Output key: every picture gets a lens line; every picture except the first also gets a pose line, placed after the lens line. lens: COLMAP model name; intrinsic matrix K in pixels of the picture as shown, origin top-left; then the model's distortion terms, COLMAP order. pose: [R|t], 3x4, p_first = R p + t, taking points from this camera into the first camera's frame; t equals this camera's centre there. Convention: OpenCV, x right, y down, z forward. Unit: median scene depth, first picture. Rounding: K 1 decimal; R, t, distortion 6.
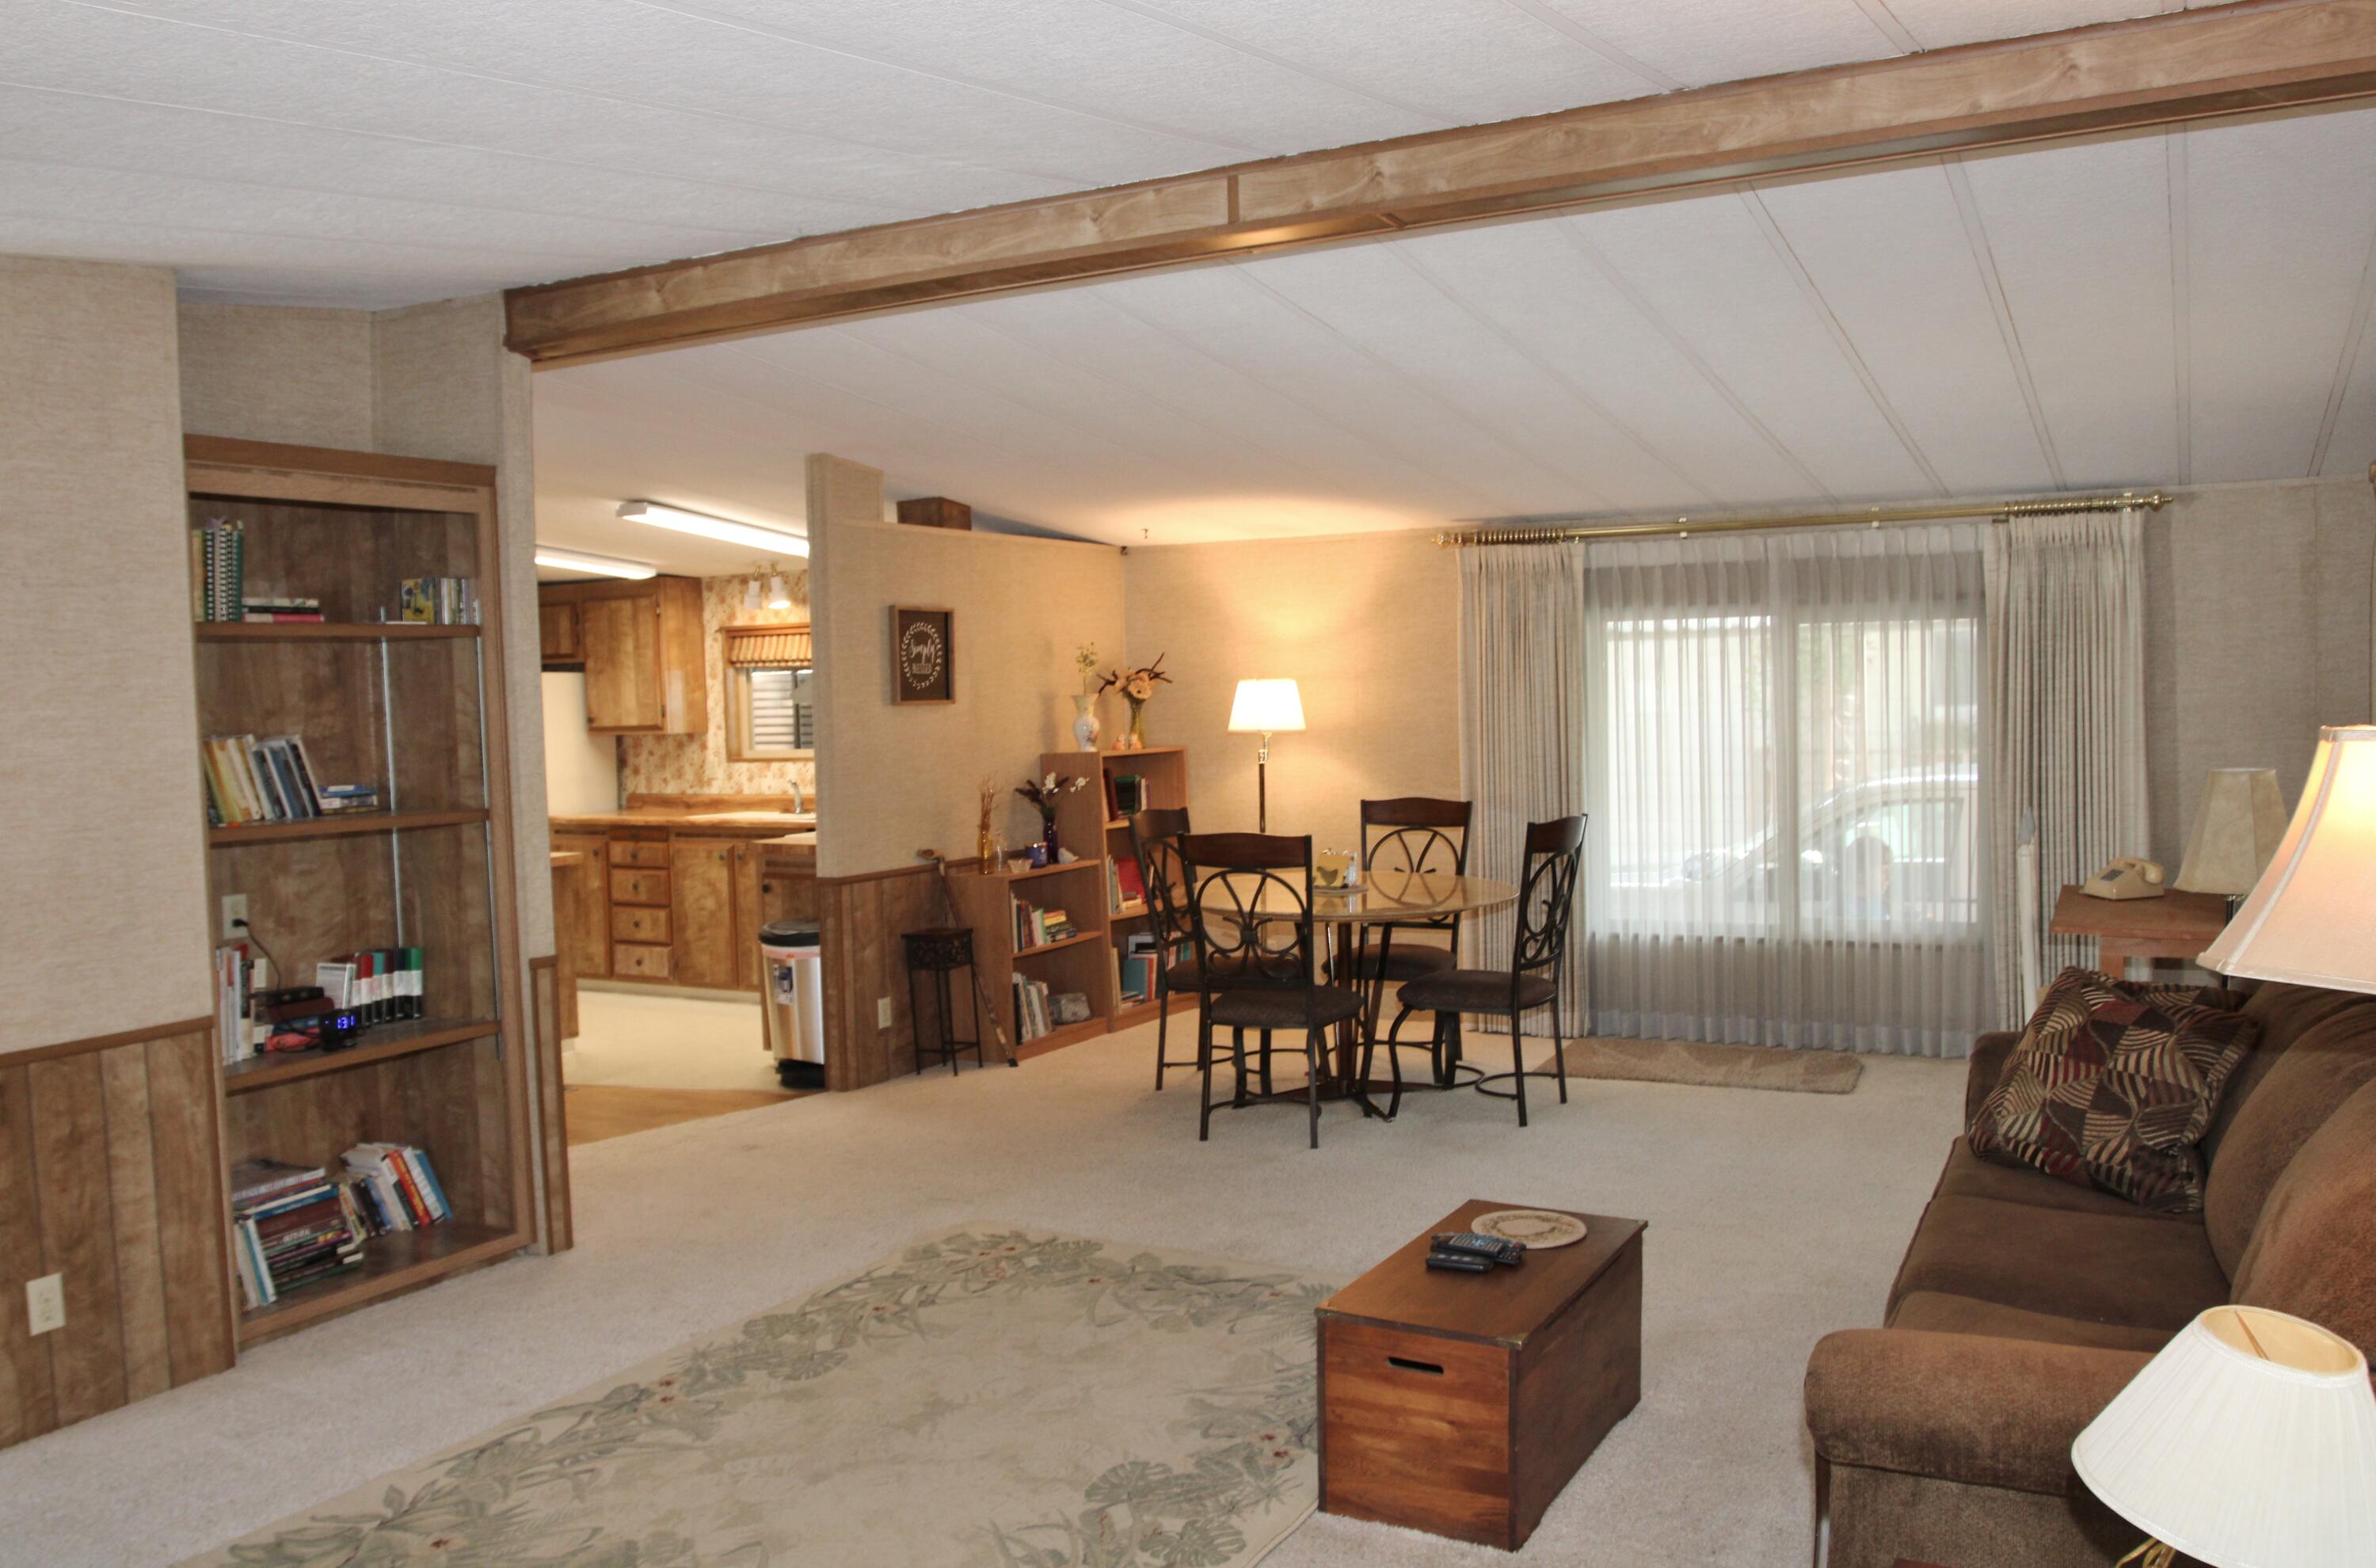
lens RADIAL K [[1876.5, 0, 1197.2], [0, 1876.5, 791.6], [0, 0, 1]] dist [-0.091579, 0.065276]
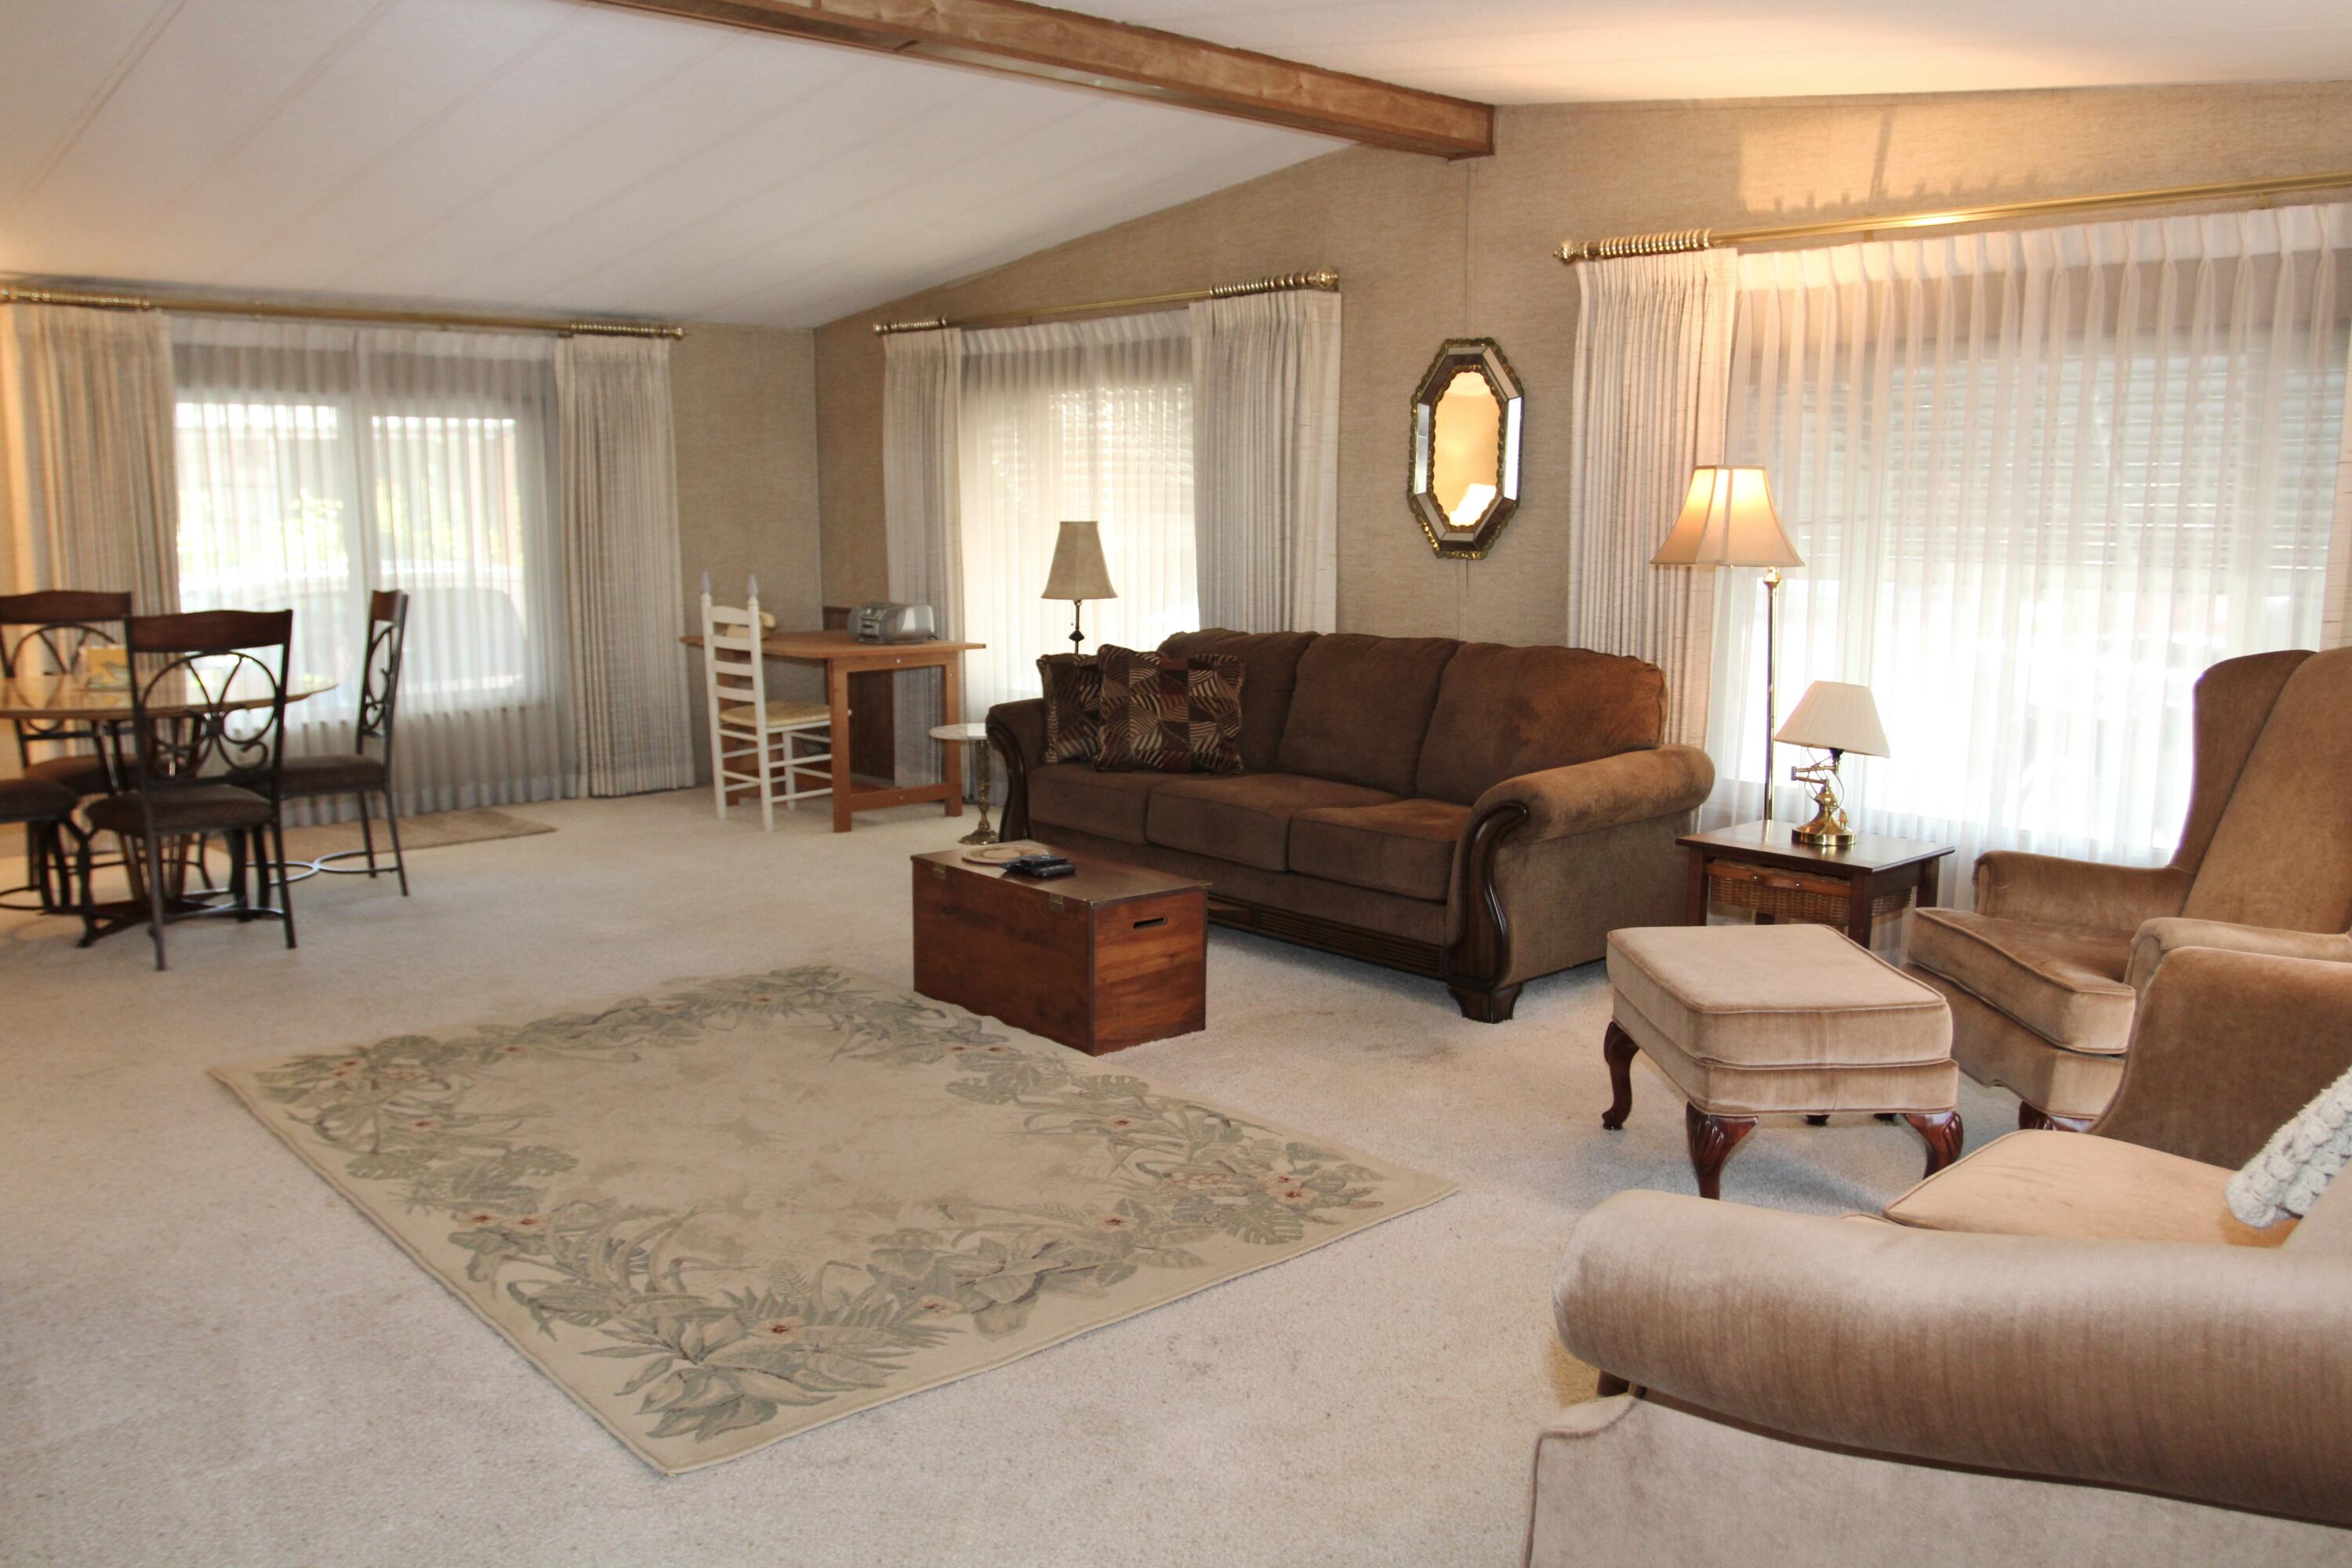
lens RADIAL K [[1840.2, 0, 1191.6], [0, 1840.2, 791.8], [0, 0, 1]] dist [-0.092670, 0.060637]
pose [[0.329582, -0.123036, 0.936076, -0.789188], [0.042611, 0.992400, 0.115436, 0.035380], [-0.943165, 0.001842, 0.332320, 0.347816]]
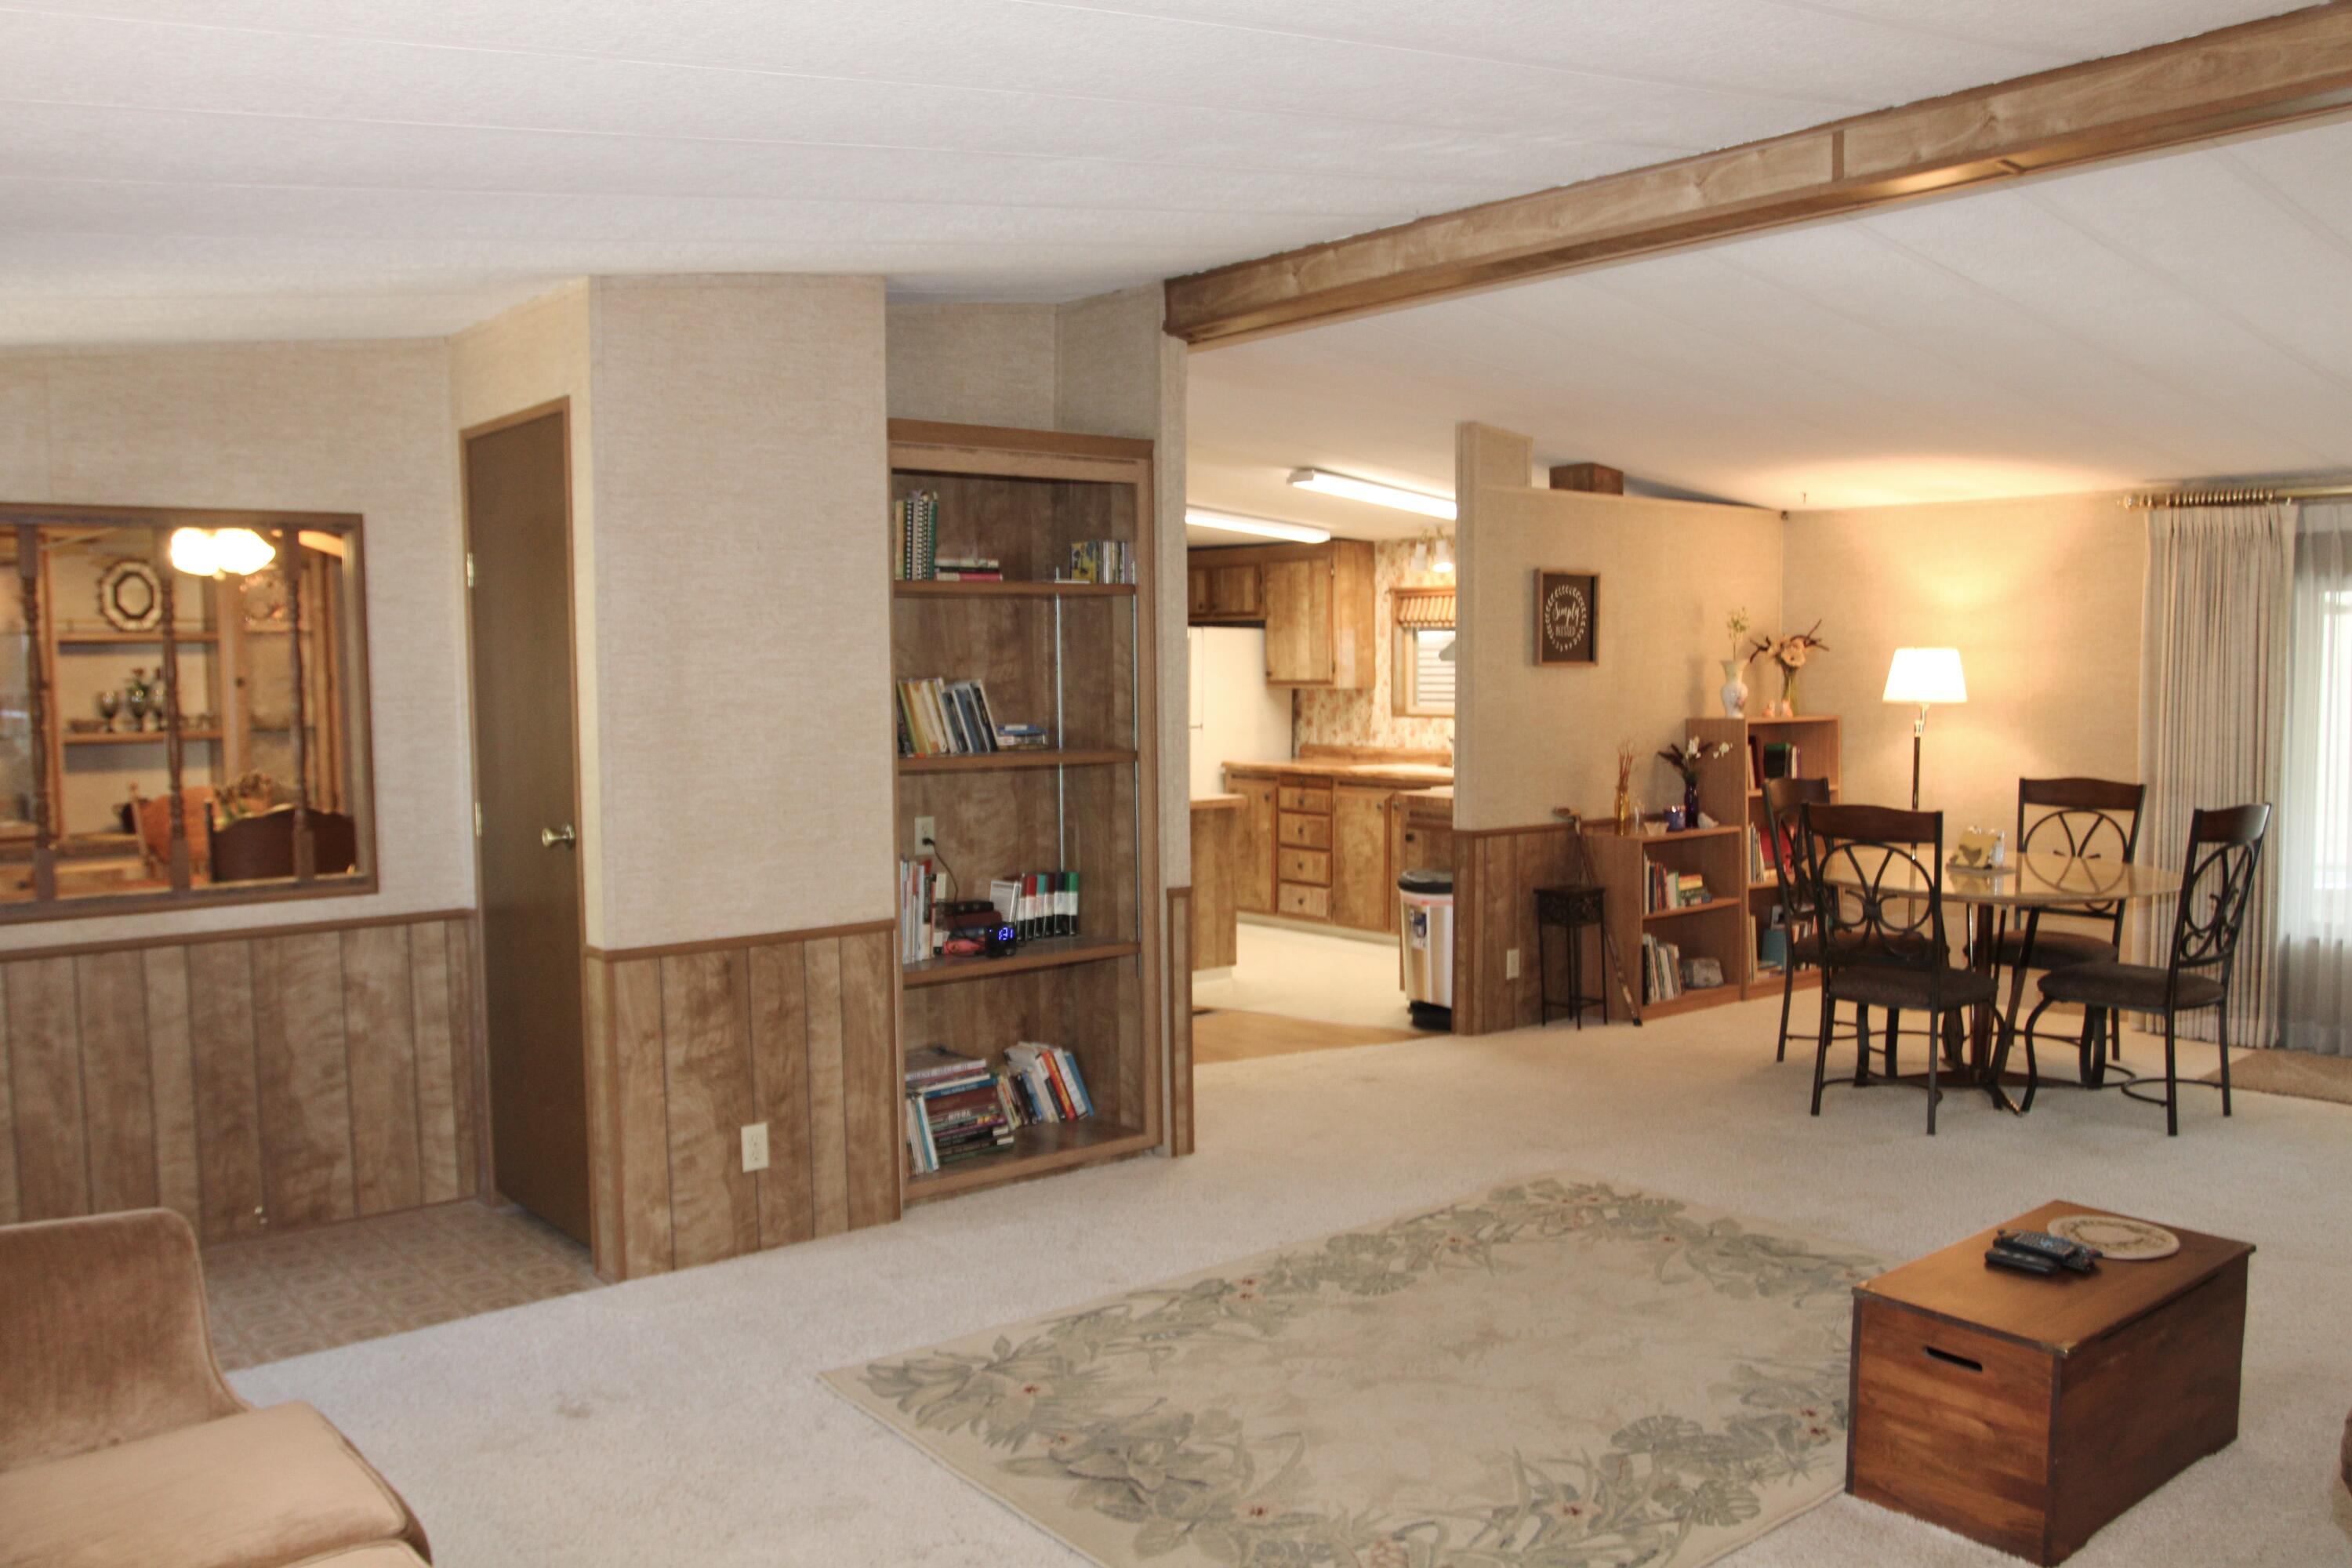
lens RADIAL K [[1840.2, 0, 1191.6], [0, 1840.2, 791.8], [0, 0, 1]] dist [-0.092670, 0.060637]
pose [[0.928735, 0.045232, -0.367974, 0.055504], [-0.037081, 0.998886, 0.029196, 0.000642], [0.368884, -0.013471, 0.929378, -0.009713]]
